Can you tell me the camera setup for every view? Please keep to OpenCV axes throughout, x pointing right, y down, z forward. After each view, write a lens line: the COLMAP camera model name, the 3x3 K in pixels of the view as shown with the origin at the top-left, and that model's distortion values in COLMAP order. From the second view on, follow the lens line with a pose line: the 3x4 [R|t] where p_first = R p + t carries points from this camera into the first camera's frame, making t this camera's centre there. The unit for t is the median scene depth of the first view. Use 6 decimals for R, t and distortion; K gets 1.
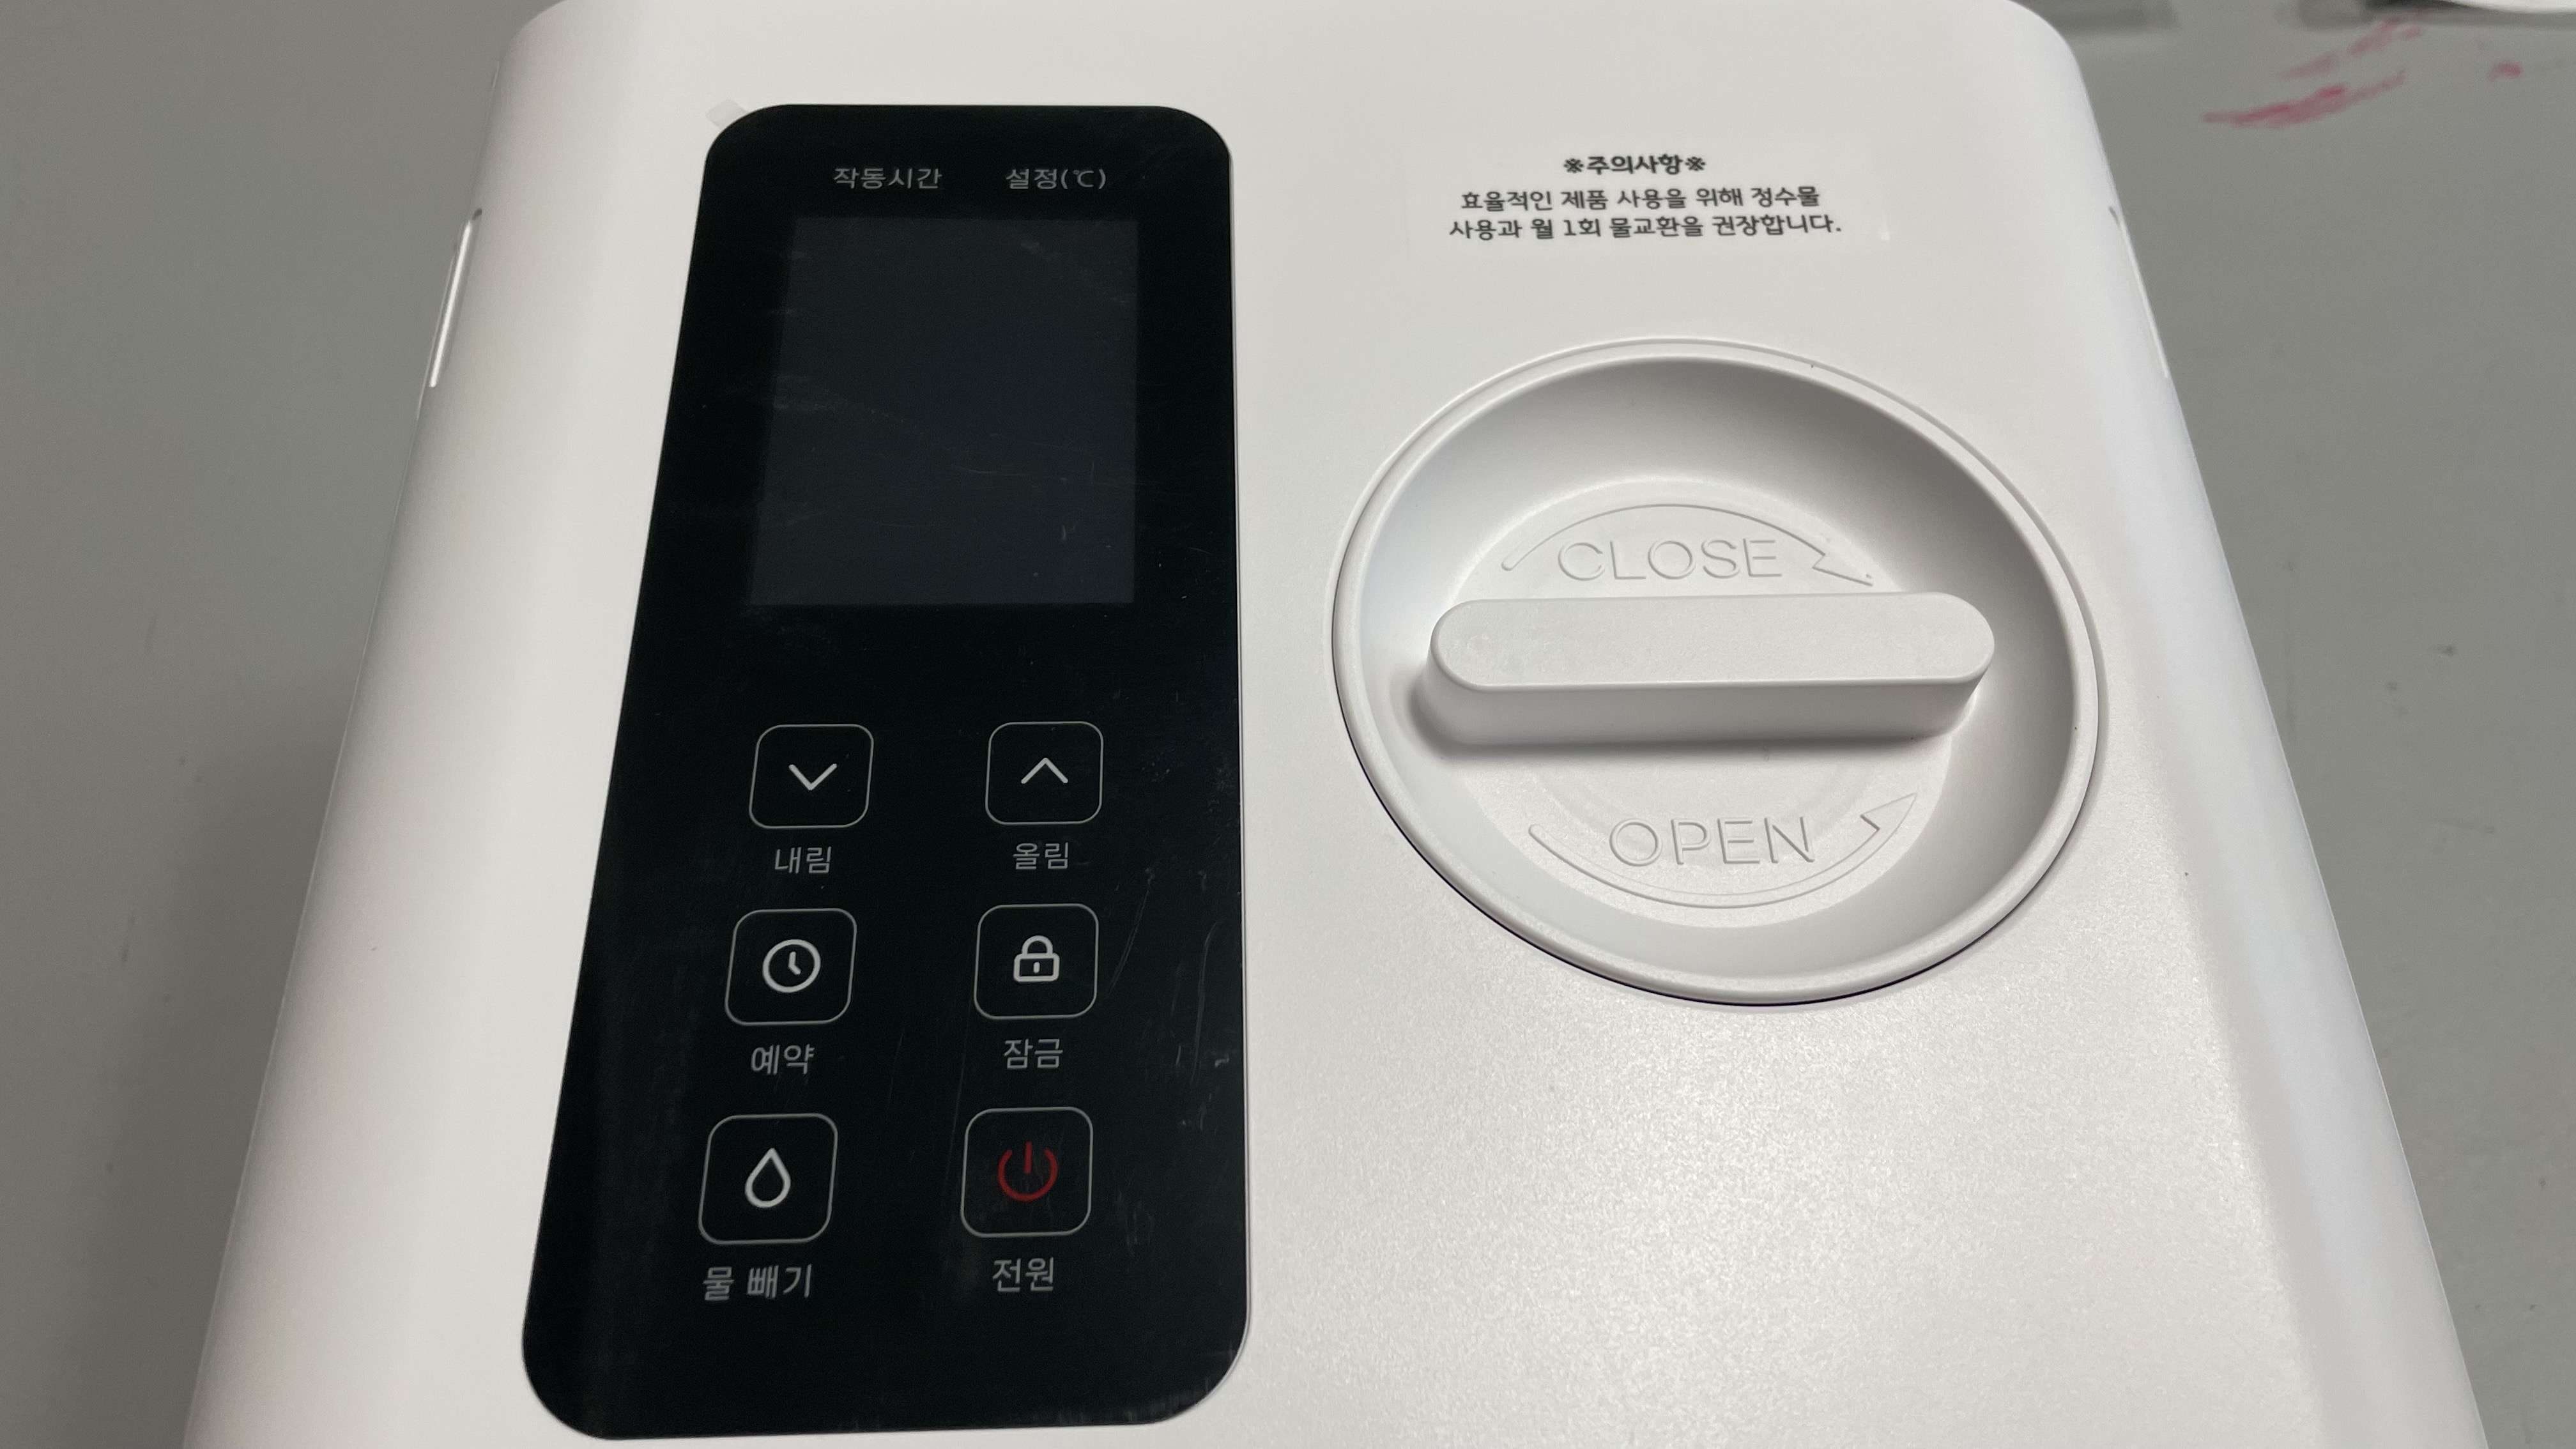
lens RADIAL K [[1960.0, 0, 1301.6], [0, 1960.0, 718.0], [0, 0, 1]] dist [0.085849, -0.141414]
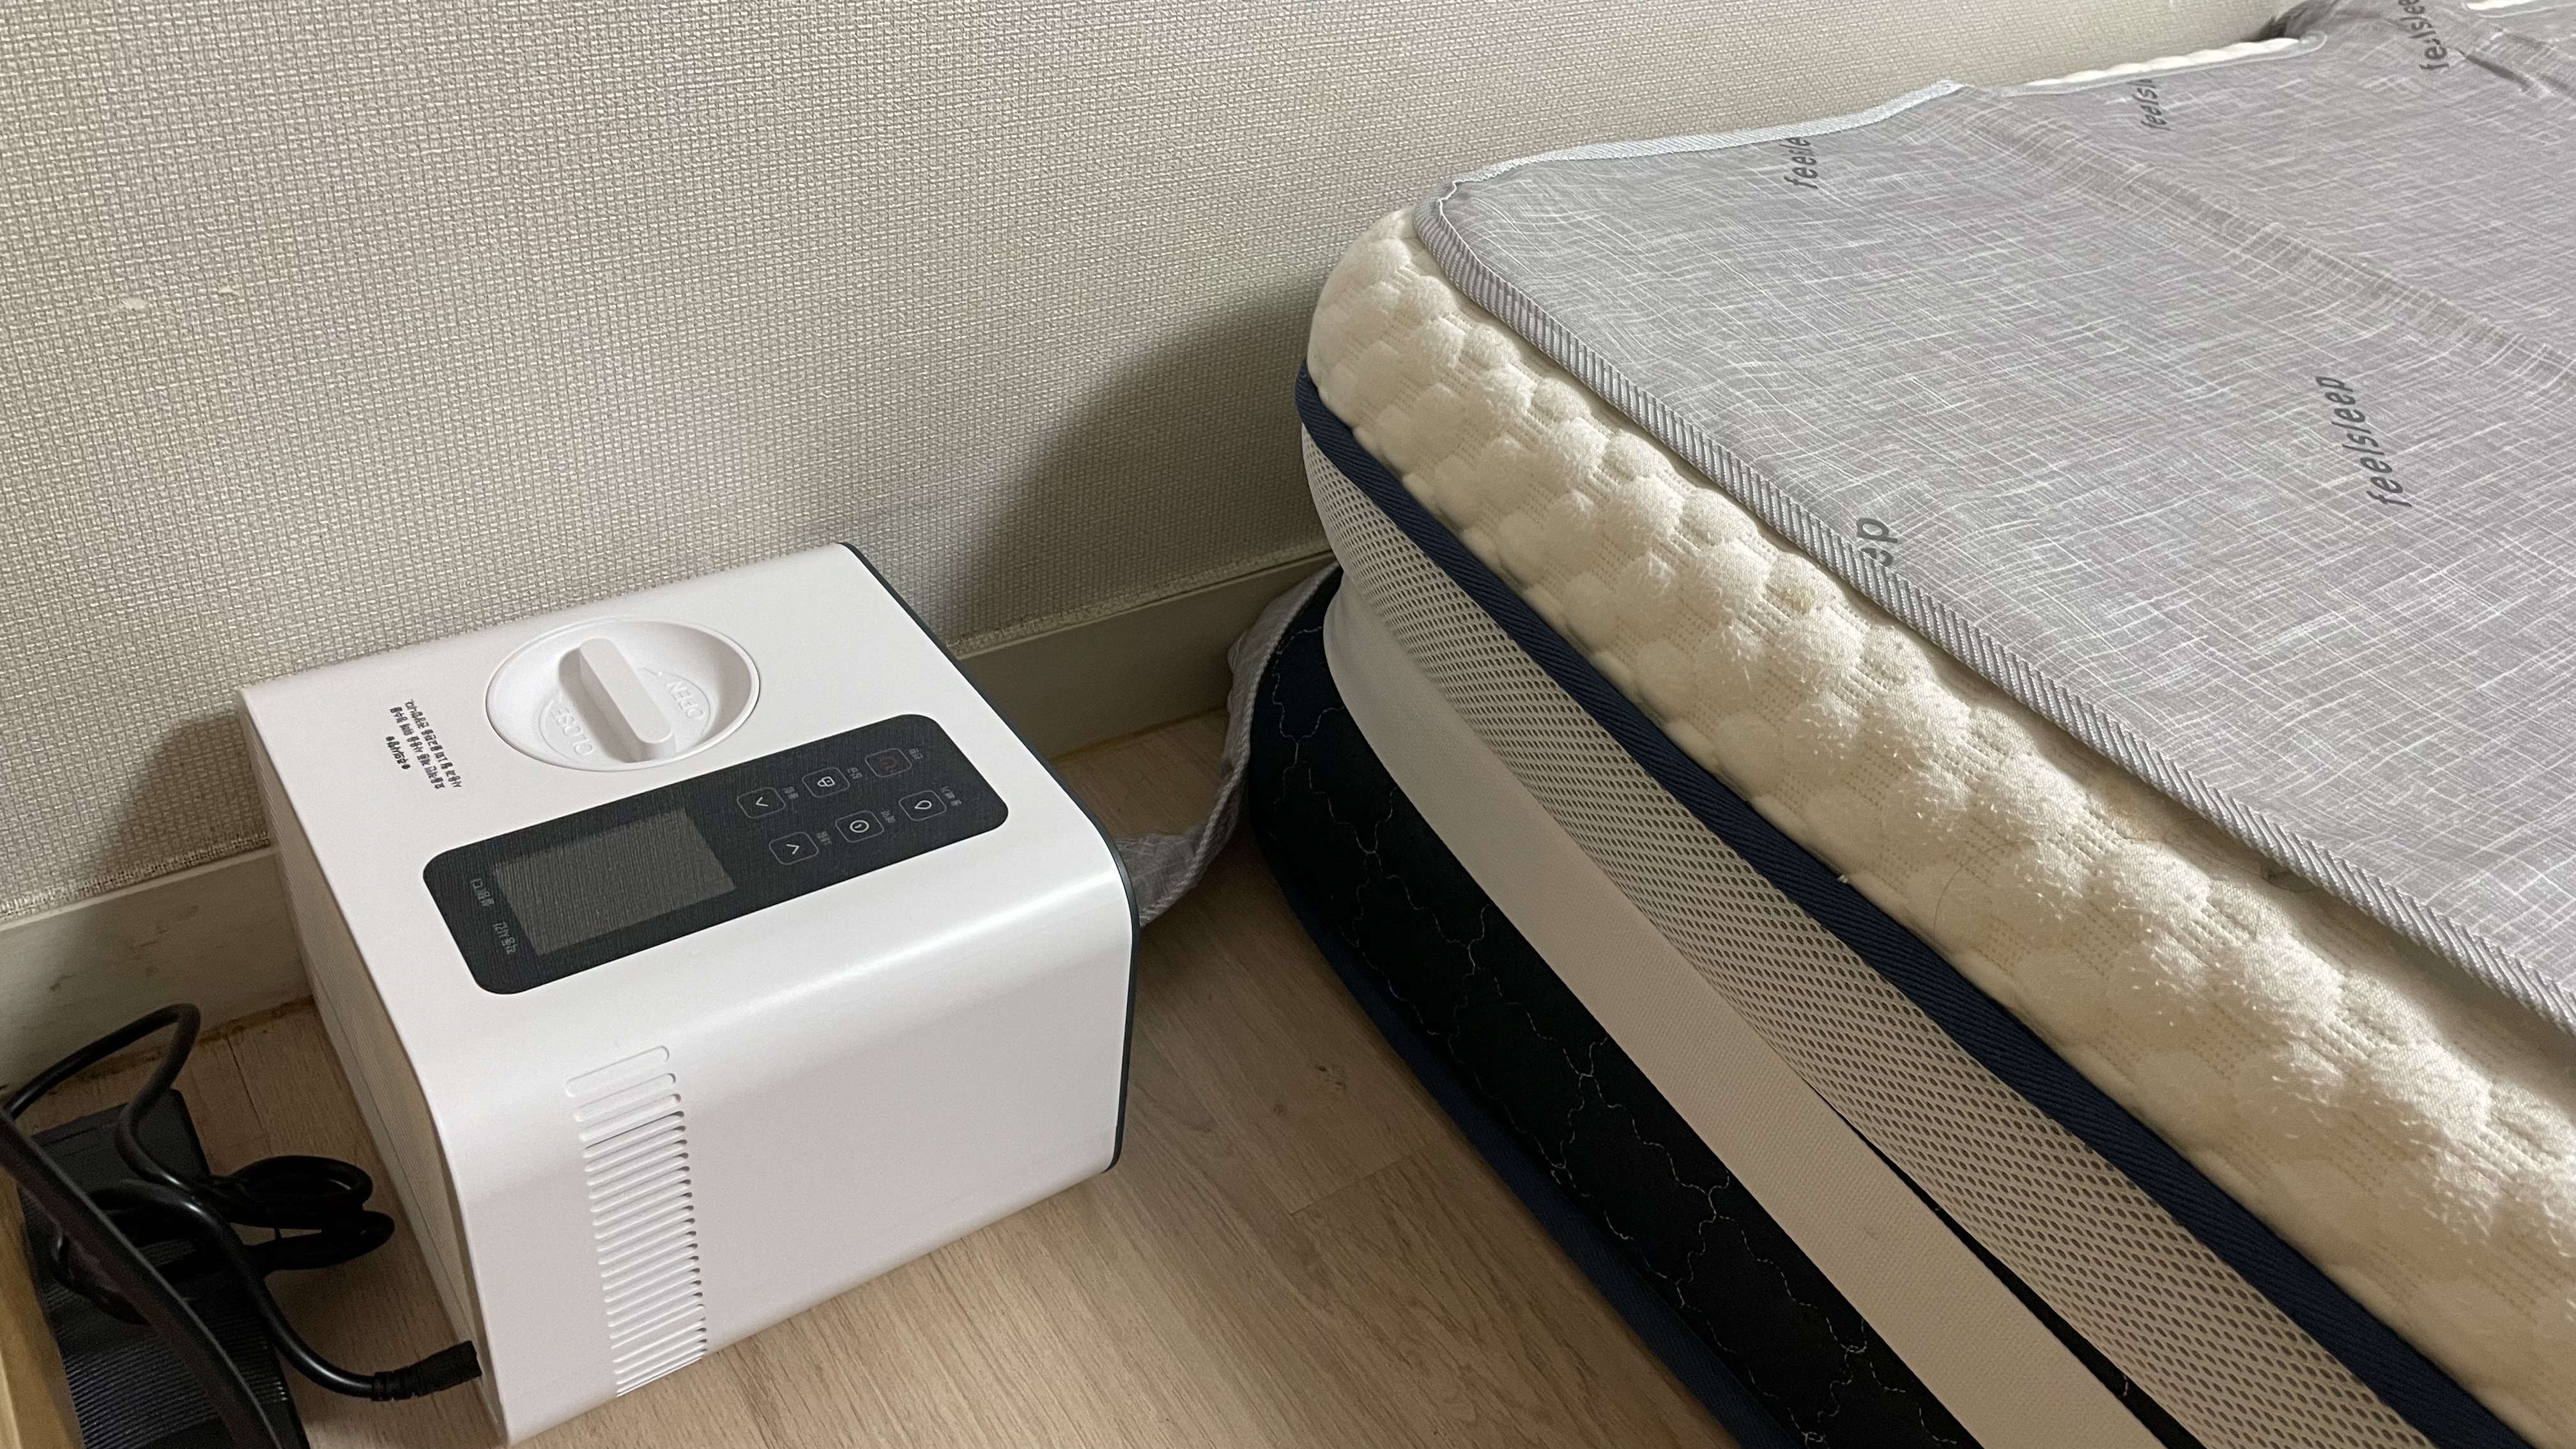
lens RADIAL K [[1960.0, 0, 1301.6], [0, 1960.0, 718.0], [0, 0, 1]] dist [0.085849, -0.141414]
pose [[-0.539667, -0.580785, 0.609465, -1.919111], [0.669934, 0.142162, 0.728683, -1.338442], [-0.509851, 0.801548, 0.312367, -0.364186]]
